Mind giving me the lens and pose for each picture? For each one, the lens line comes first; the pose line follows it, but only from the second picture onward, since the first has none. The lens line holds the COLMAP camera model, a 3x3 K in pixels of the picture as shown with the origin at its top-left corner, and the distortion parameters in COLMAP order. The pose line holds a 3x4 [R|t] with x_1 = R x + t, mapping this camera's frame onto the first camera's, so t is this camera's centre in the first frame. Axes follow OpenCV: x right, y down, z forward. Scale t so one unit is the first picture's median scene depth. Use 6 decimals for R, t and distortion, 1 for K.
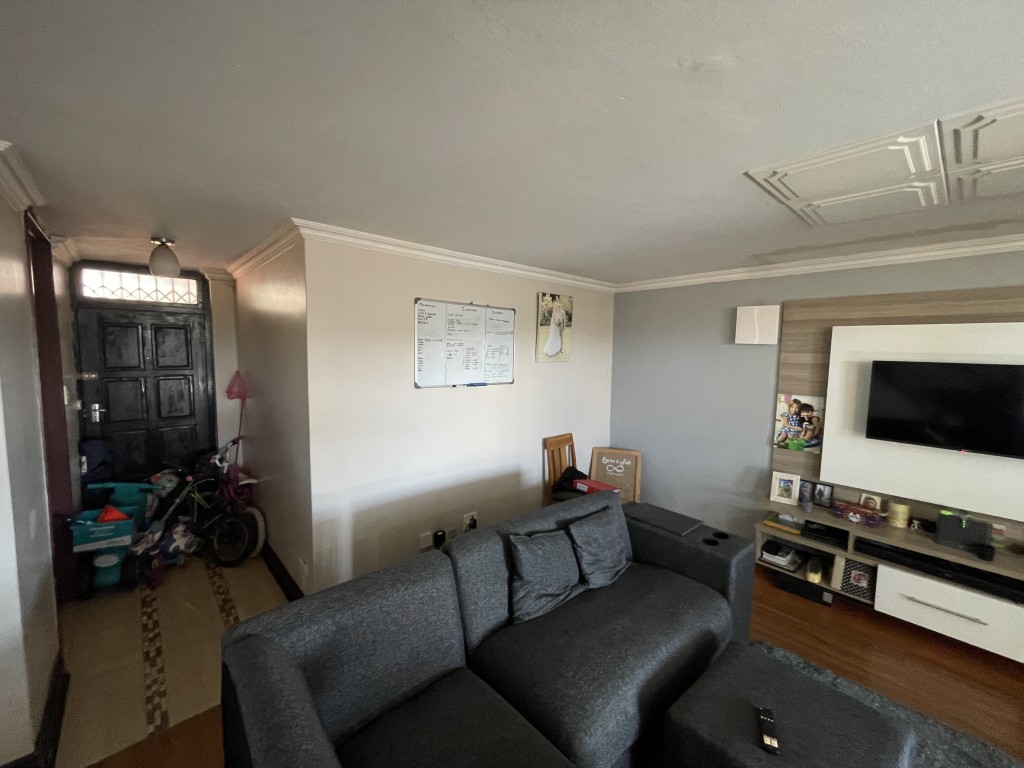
lens RADIAL K [[414.4, 0, 506.0], [0, 414.4, 384.6], [0, 0, 1]] dist [-0.002951, -0.000344]
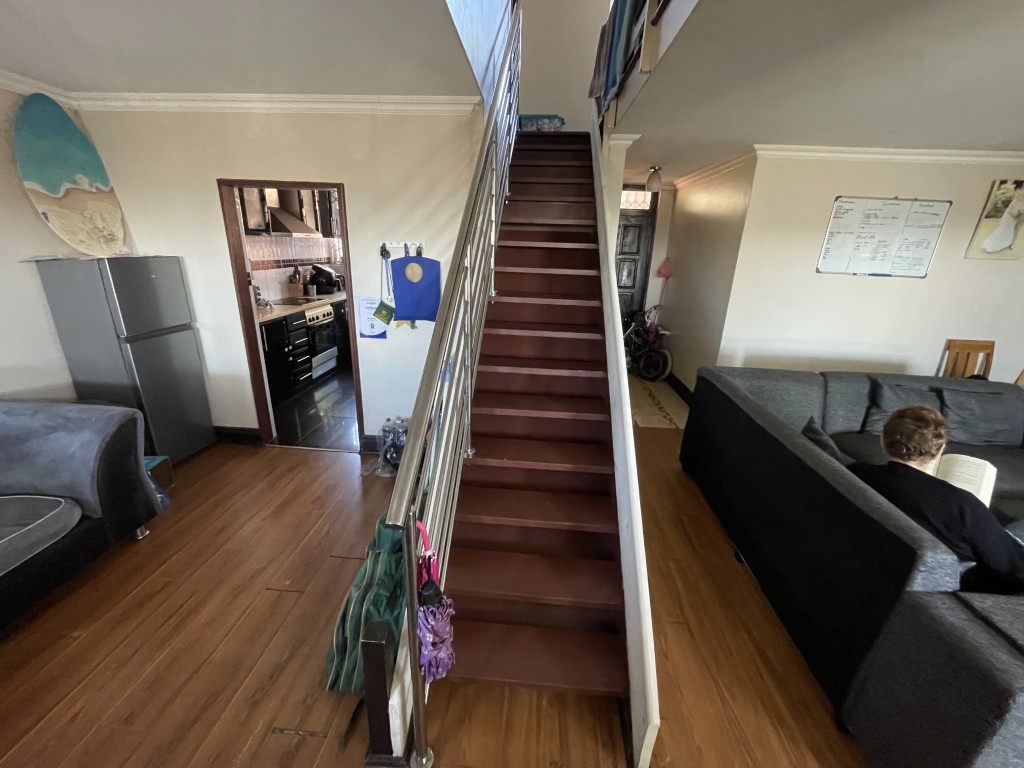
lens RADIAL K [[414.4, 0, 508.8], [0, 414.4, 385.8], [0, 0, 1]] dist [-0.002951, -0.000344]
pose [[0.702523, 0.239150, -0.670275, 0.044491], [-0.085260, 0.963345, 0.254355, 0.086373], [0.706535, -0.121543, 0.697162, -0.508075]]
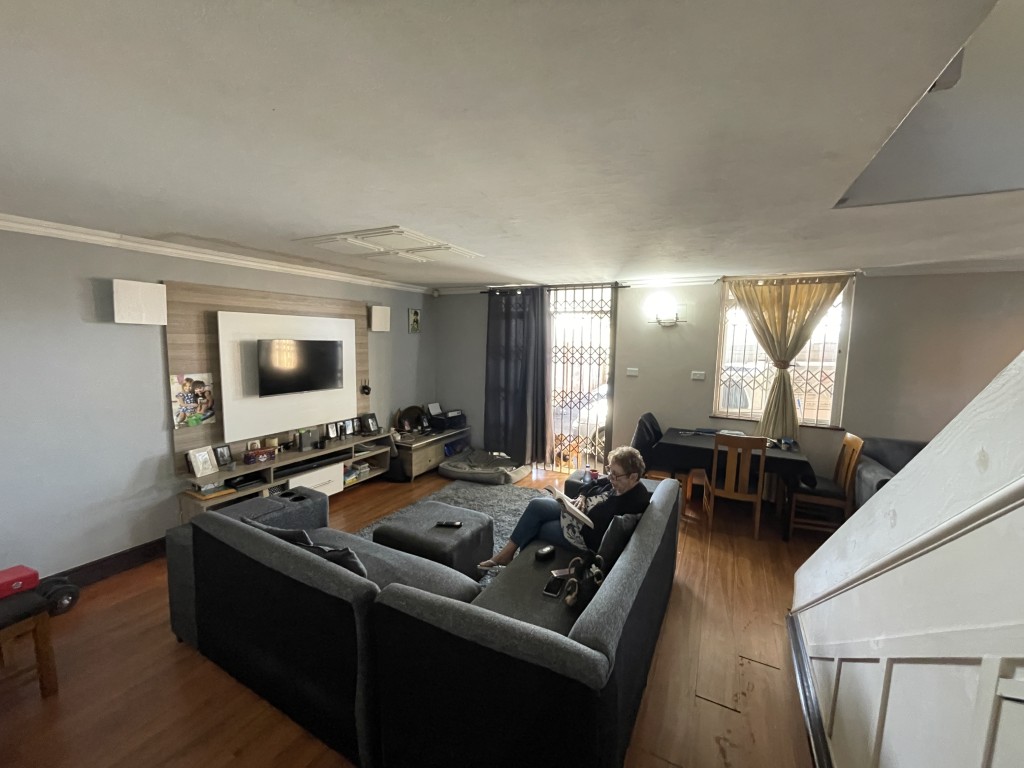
lens RADIAL K [[414.4, 0, 506.4], [0, 414.4, 382.1], [0, 0, 1]] dist [-0.002951, -0.000344]
pose [[-0.353901, -0.119038, 0.927677, -0.571362], [0.062229, 0.986673, 0.150348, -0.063434], [-0.933210, 0.110937, -0.341777, 0.620851]]
